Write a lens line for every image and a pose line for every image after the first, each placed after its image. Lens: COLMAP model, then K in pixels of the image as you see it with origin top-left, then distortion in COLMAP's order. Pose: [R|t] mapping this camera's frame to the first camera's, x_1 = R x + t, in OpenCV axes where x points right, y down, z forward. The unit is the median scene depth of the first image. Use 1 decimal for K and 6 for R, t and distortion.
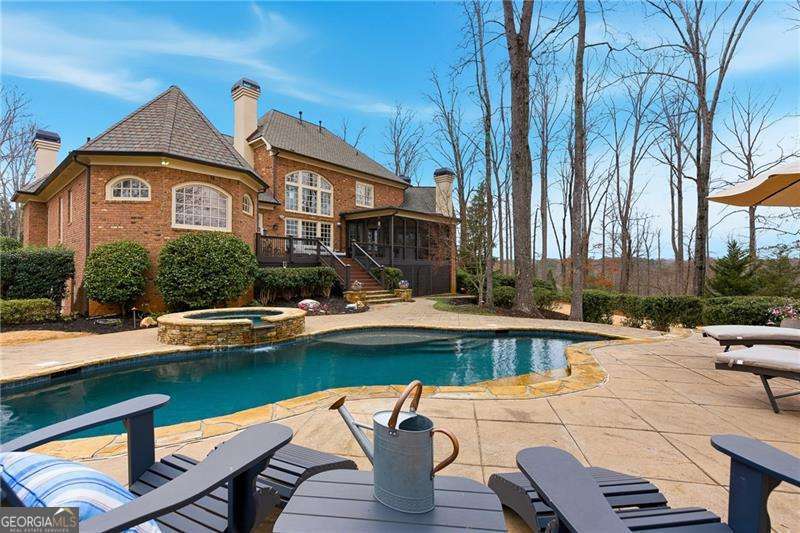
lens RADIAL K [[364.5, 0, 399.2], [0, 364.5, 258.8], [0, 0, 1]] dist [0.001739, 0.000519]
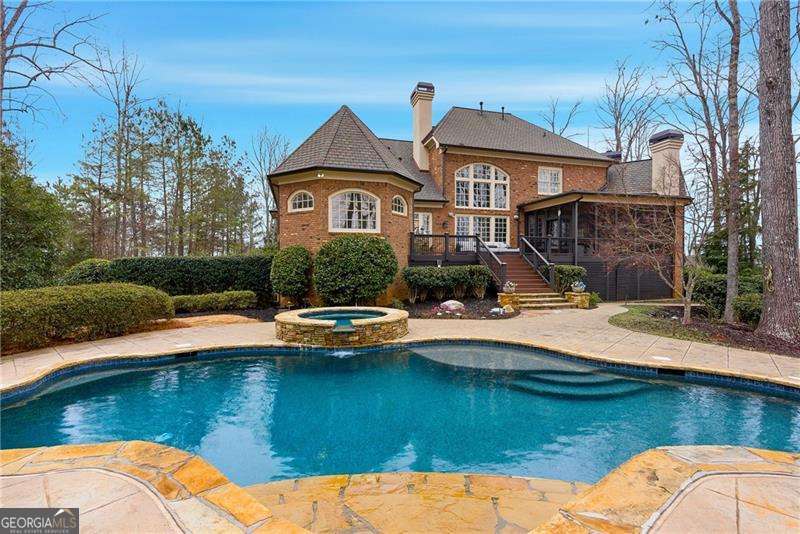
lens RADIAL K [[362.0, 0, 400.0], [0, 362.0, 267.0], [0, 0, 1]] dist [0.001854, -0.000085]
pose [[0.837199, 0.000423, -0.546898, 0.113664], [0.018311, 0.999417, 0.028803, -0.002962], [0.546591, -0.034128, 0.836704, 0.112903]]
